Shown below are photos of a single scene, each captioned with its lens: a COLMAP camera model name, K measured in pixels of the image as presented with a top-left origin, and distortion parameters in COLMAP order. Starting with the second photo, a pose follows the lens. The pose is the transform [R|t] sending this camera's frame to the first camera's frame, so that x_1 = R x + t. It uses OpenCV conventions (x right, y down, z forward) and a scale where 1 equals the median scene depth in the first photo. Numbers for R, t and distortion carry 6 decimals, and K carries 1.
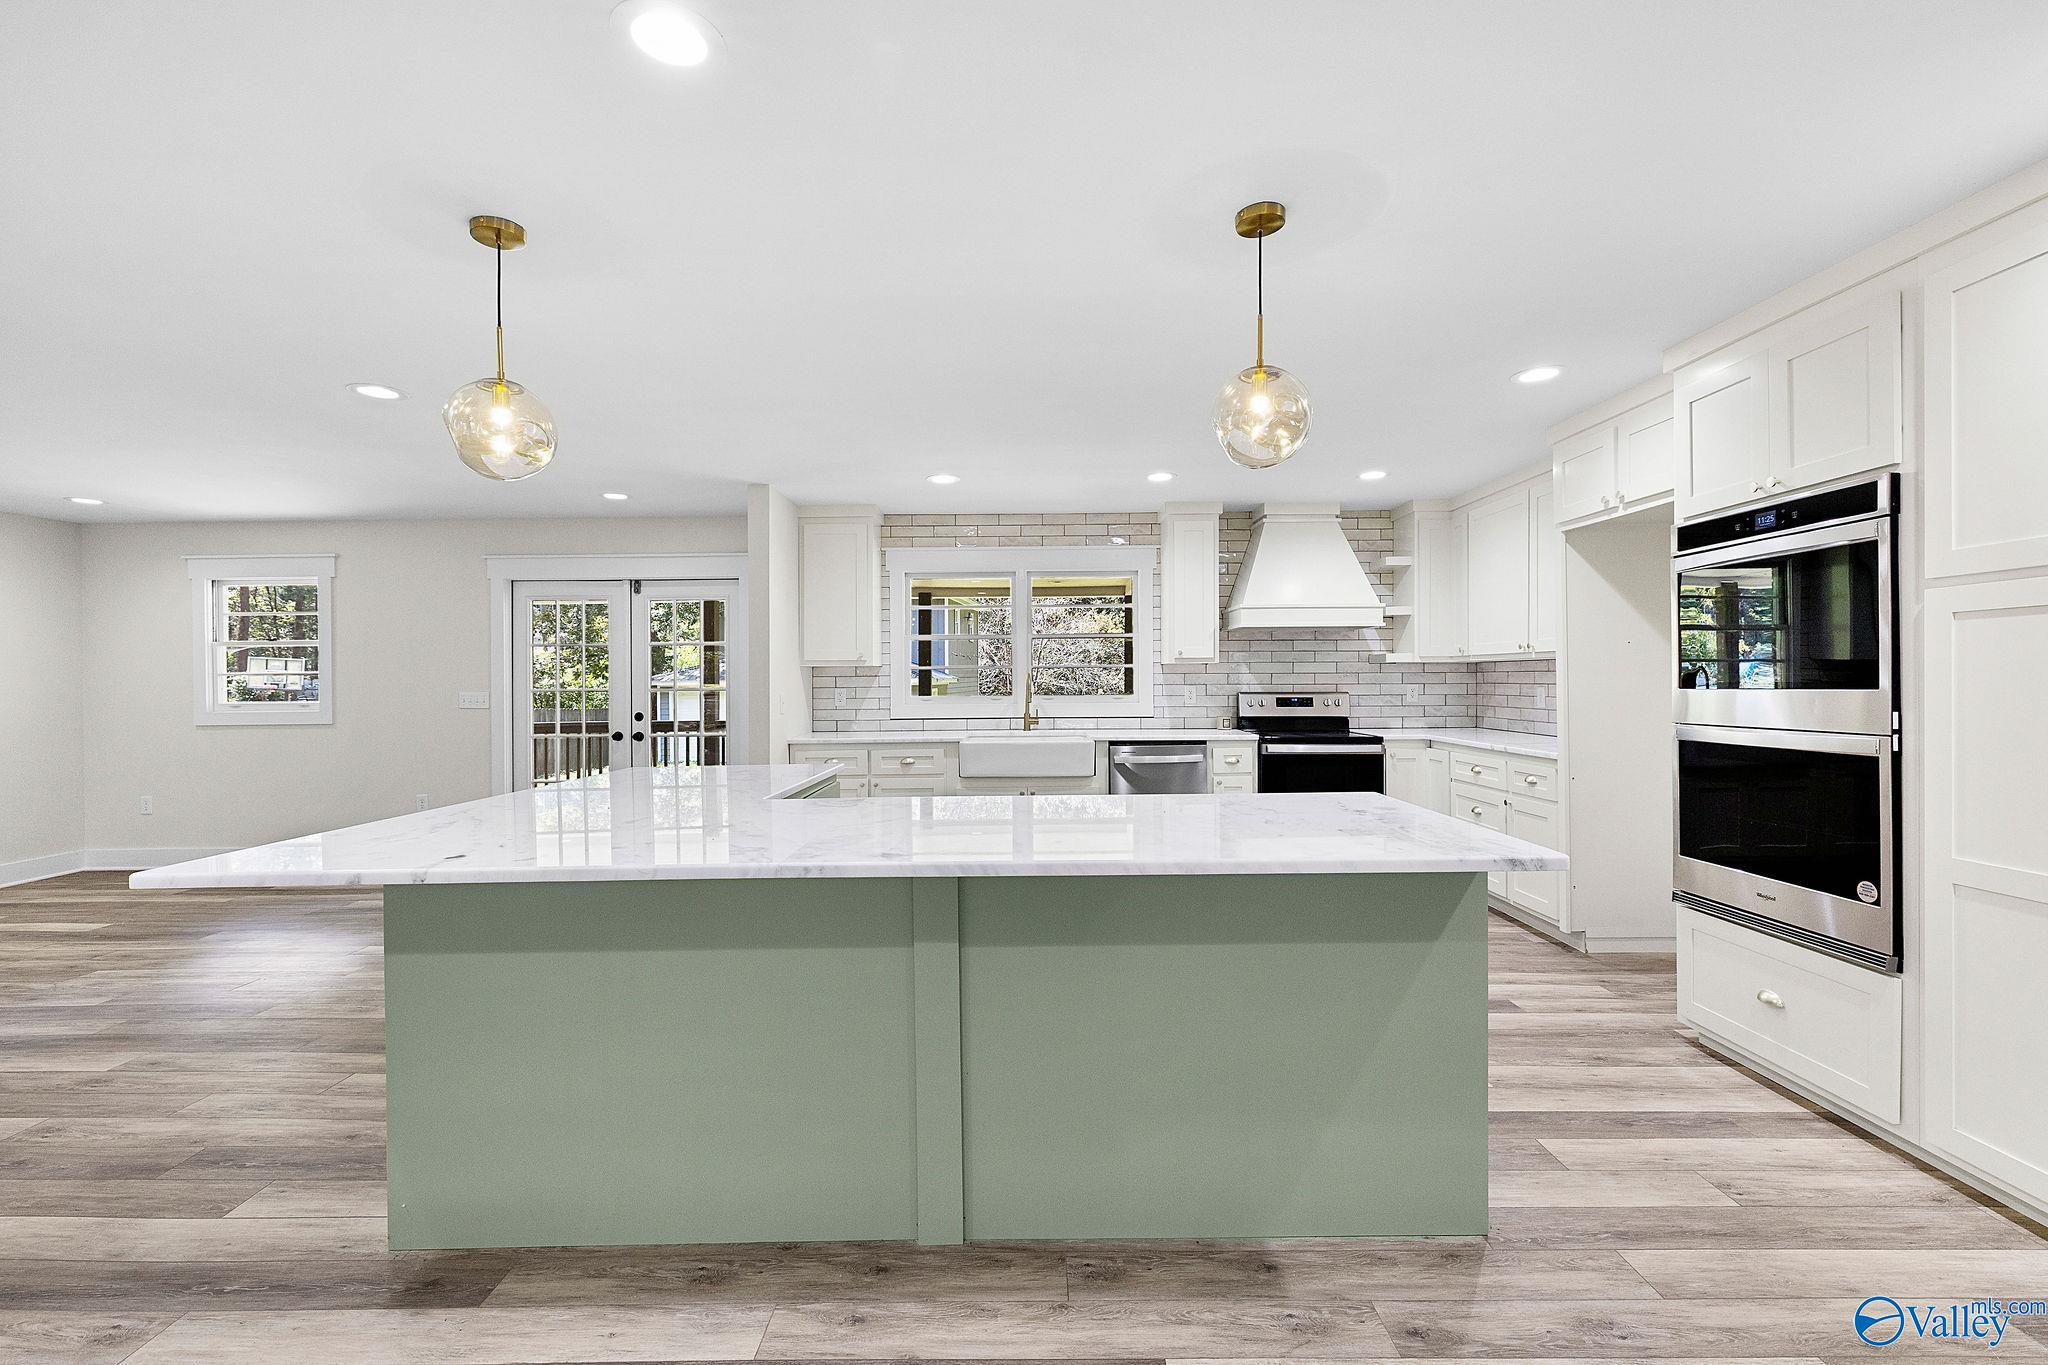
lens RADIAL K [[864.4, 0, 1020.1], [0, 864.4, 691.1], [0, 0, 1]] dist [-0.000036, 0.000131]
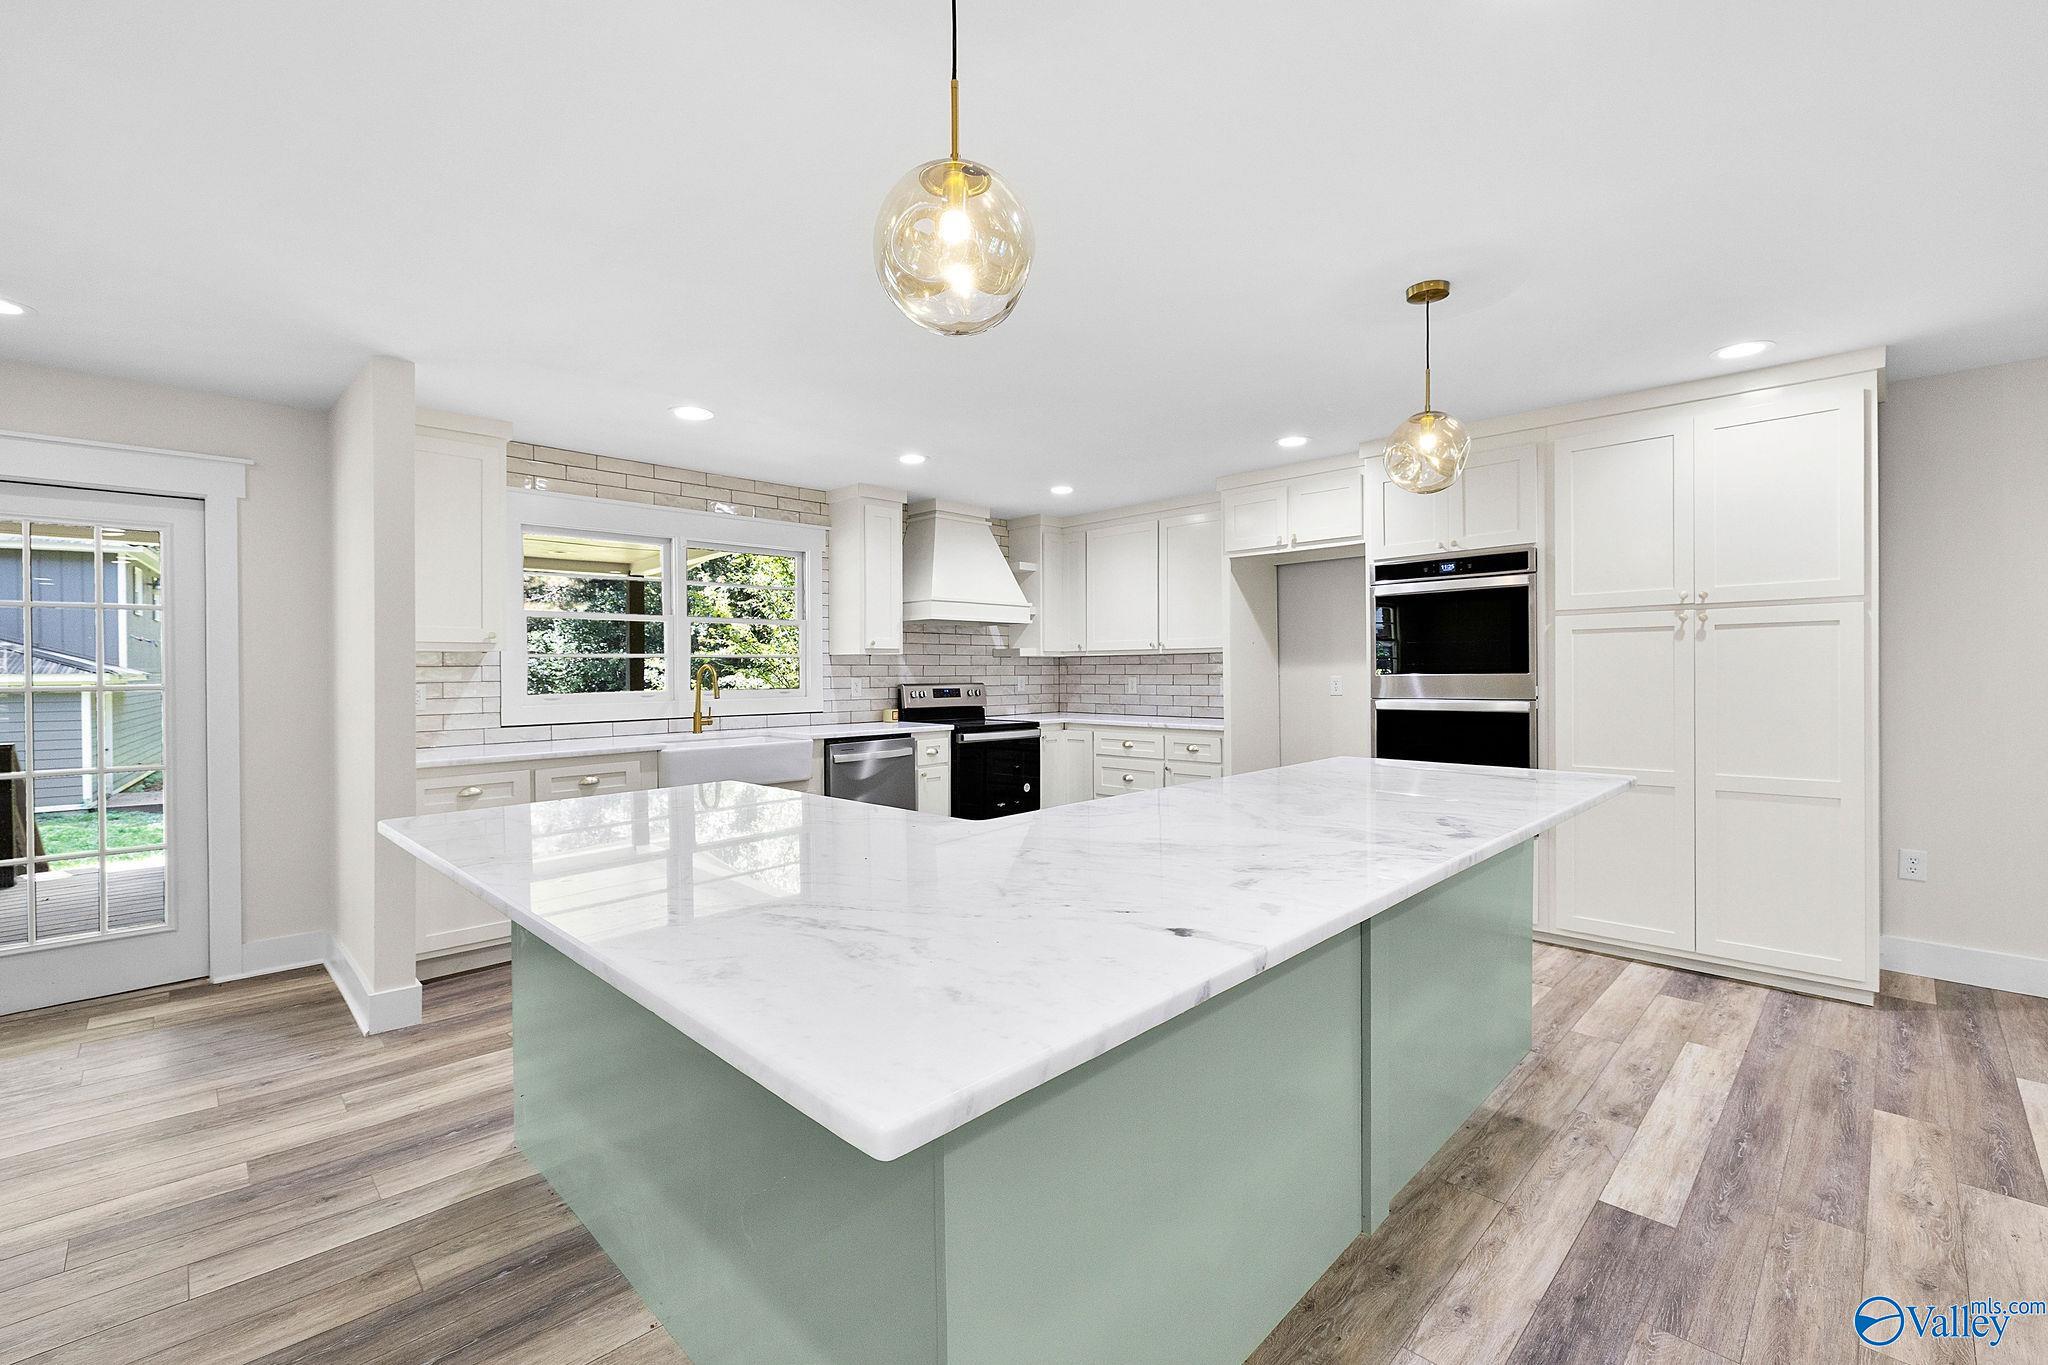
lens RADIAL K [[871.6, 0, 1032.5], [0, 871.6, 681.3], [0, 0, 1]] dist [-0.001532, 0.000018]
pose [[0.700842, -0.006972, 0.713283, -0.401654], [0.012253, 0.999922, -0.002265, 0.002537], [-0.713212, 0.010327, 0.700873, 0.210945]]
